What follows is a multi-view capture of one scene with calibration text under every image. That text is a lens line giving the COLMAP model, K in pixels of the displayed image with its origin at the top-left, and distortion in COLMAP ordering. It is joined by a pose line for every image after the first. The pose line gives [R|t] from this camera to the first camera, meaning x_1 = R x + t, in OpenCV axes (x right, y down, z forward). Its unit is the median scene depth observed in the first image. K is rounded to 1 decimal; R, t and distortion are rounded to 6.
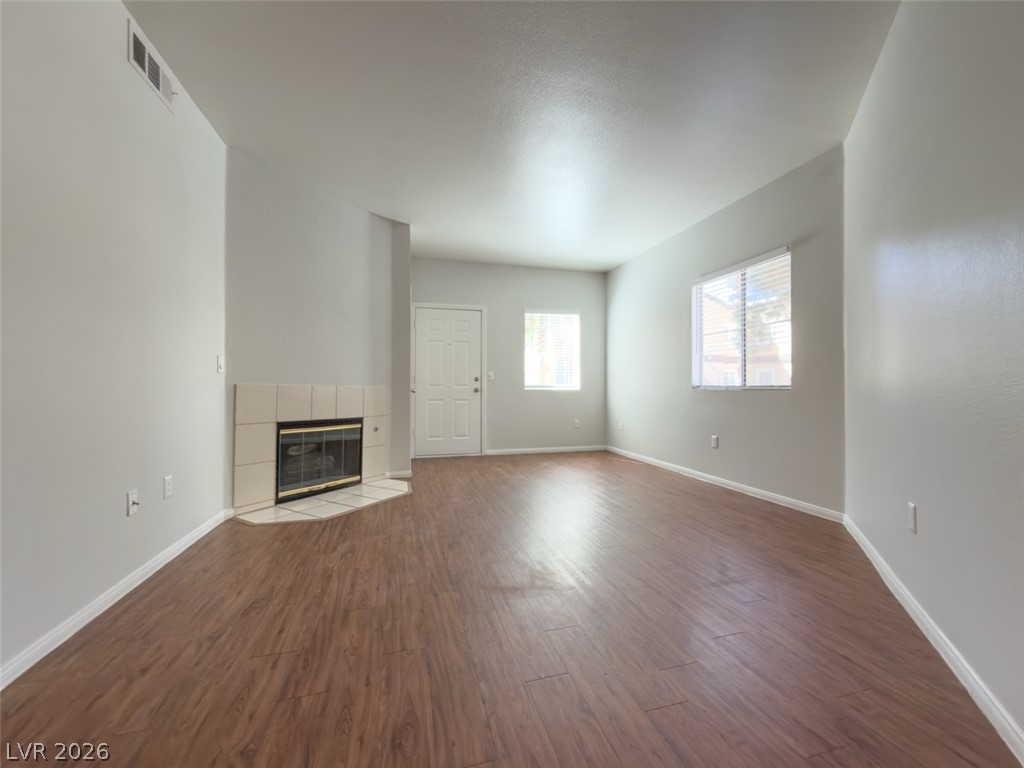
lens RADIAL K [[410.2, 0, 508.1], [0, 410.2, 384.1], [0, 0, 1]] dist [-0.003221, -0.000540]
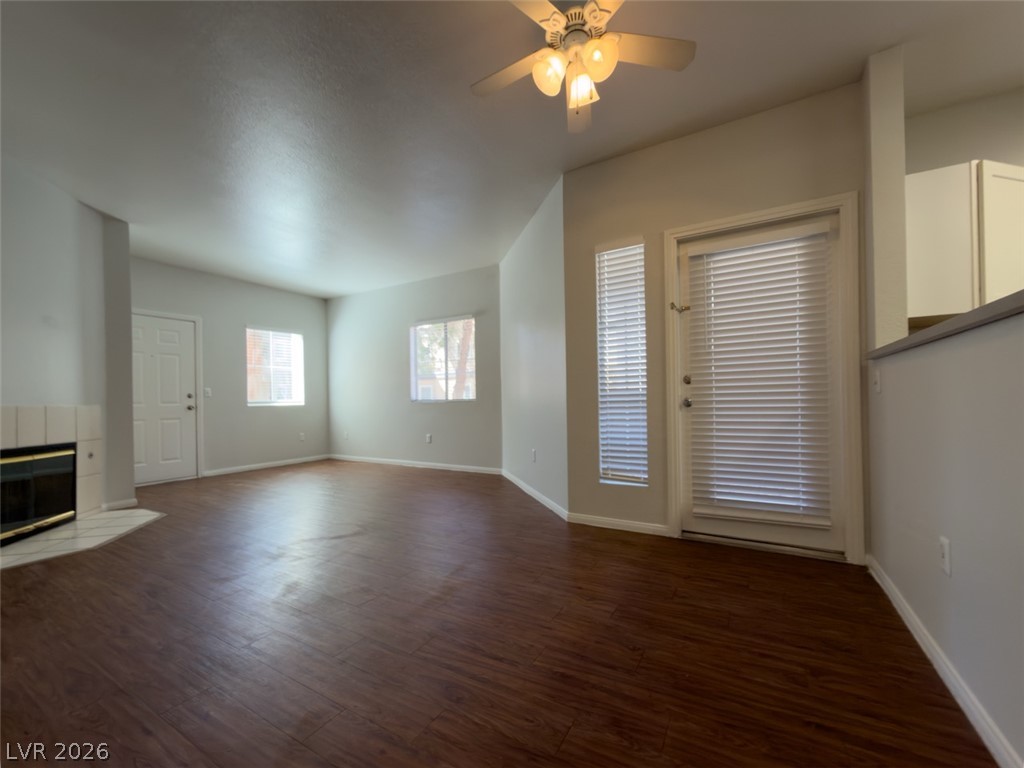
lens RADIAL K [[410.2, 0, 514.0], [0, 410.2, 400.8], [0, 0, 1]] dist [-0.003221, -0.000540]
pose [[0.709847, -0.014407, 0.704209, -0.282433], [0.010657, 0.999896, 0.009713, -0.002964], [-0.704275, 0.000610, 0.709927, -0.224082]]
